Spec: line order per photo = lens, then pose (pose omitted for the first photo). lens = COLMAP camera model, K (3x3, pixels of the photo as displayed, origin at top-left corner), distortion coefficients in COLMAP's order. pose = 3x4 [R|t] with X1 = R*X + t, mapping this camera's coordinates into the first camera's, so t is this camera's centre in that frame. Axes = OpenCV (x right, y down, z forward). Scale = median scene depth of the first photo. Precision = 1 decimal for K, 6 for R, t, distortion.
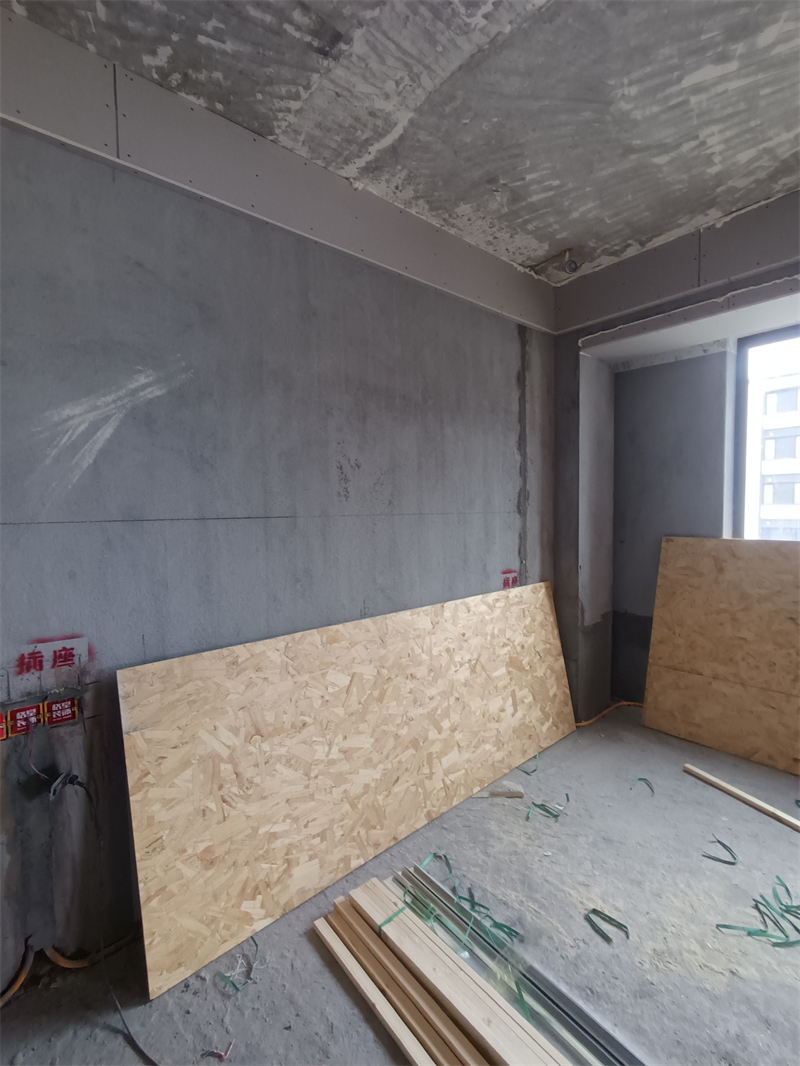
lens RADIAL K [[488.0, 0, 402.6], [0, 488.0, 538.5], [0, 0, 1]] dist [-0.002968, -0.000966]
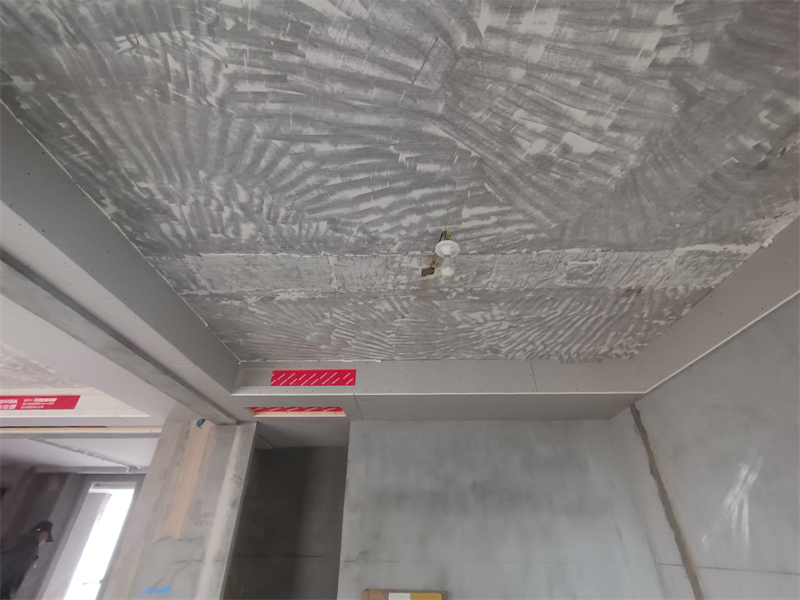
lens RADIAL K [[366.2, 0, 397.6], [0, 366.2, 304.9], [0, 0, 1]] dist [-0.002968, -0.000966]
pose [[-0.676361, -0.395004, -0.621697, 0.894422], [-0.039397, 0.862236, -0.504972, -0.094612], [0.735516, -0.317051, -0.598745, 0.722717]]
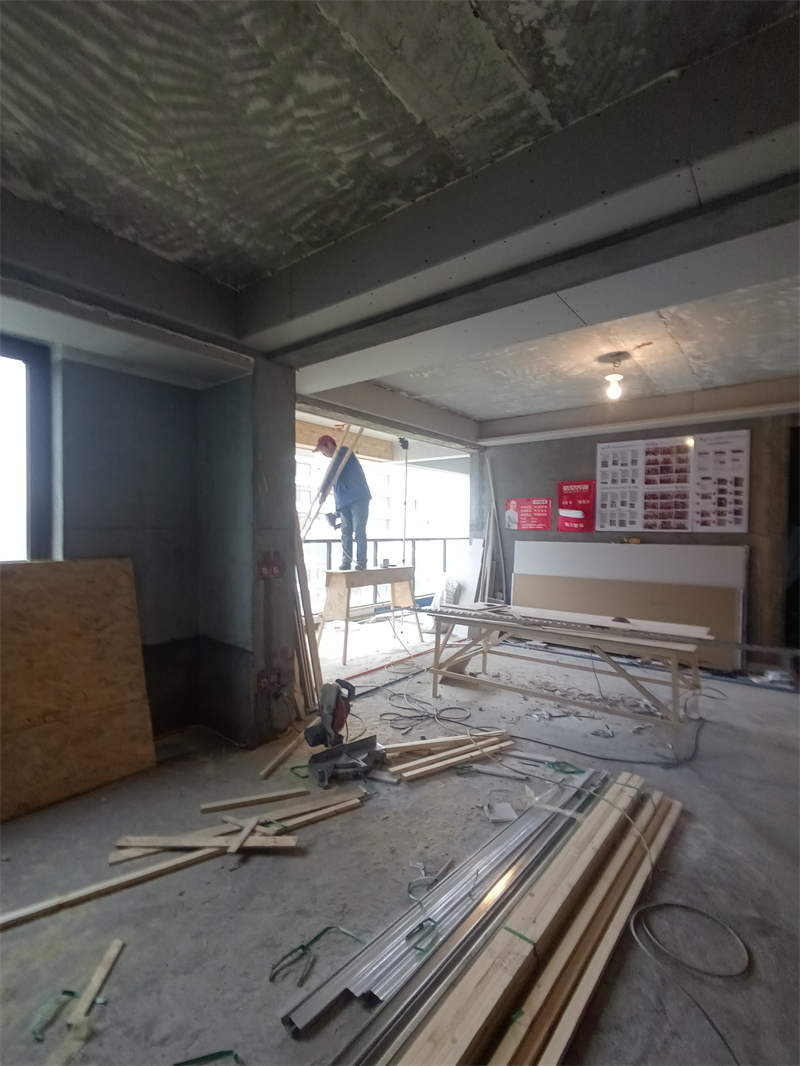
lens RADIAL K [[488.0, 0, 407.5], [0, 488.0, 537.1], [0, 0, 1]] dist [-0.002968, -0.000966]
pose [[-0.198418, -0.005666, 0.980101, 0.029308], [0.052007, 0.998514, 0.016301, -0.005018], [-0.978737, 0.054206, -0.197828, 0.121390]]
